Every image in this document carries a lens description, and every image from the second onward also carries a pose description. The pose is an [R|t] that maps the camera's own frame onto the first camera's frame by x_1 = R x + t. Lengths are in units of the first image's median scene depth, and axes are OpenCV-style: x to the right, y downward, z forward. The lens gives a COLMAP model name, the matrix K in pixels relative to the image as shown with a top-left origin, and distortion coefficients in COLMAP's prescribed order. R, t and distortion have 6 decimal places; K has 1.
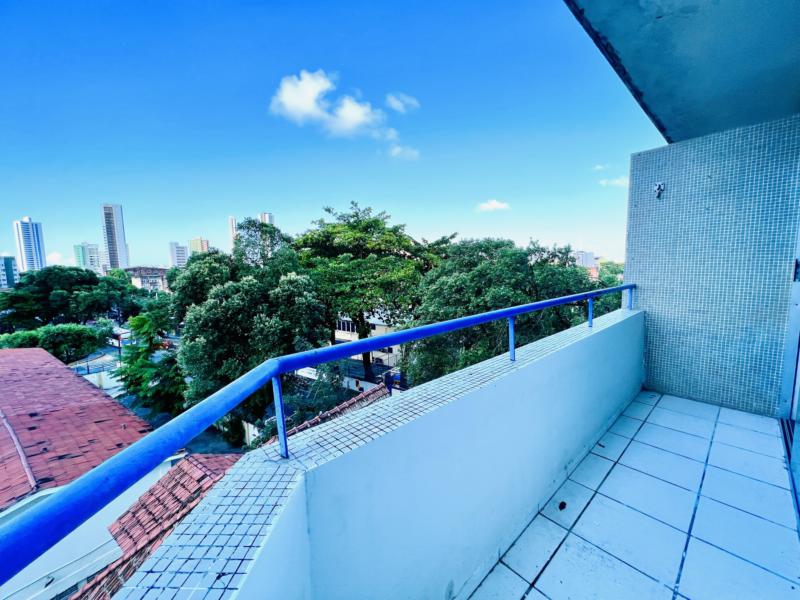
lens RADIAL K [[318.8, 0, 397.3], [0, 318.8, 298.4], [0, 0, 1]] dist [0.000034, 0.000030]
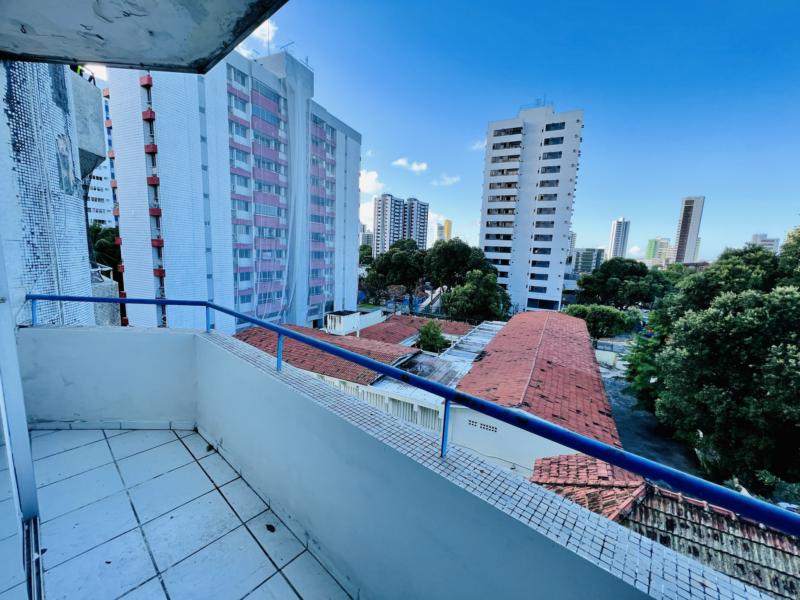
lens RADIAL K [[318.8, 0, 397.3], [0, 318.8, 298.4], [0, 0, 1]] dist [0.000034, 0.000030]
pose [[0.113398, 0.167564, -0.979318, 0.111457], [-0.147902, 0.977540, 0.150134, -0.024021], [0.982479, 0.127819, 0.135634, 0.088542]]
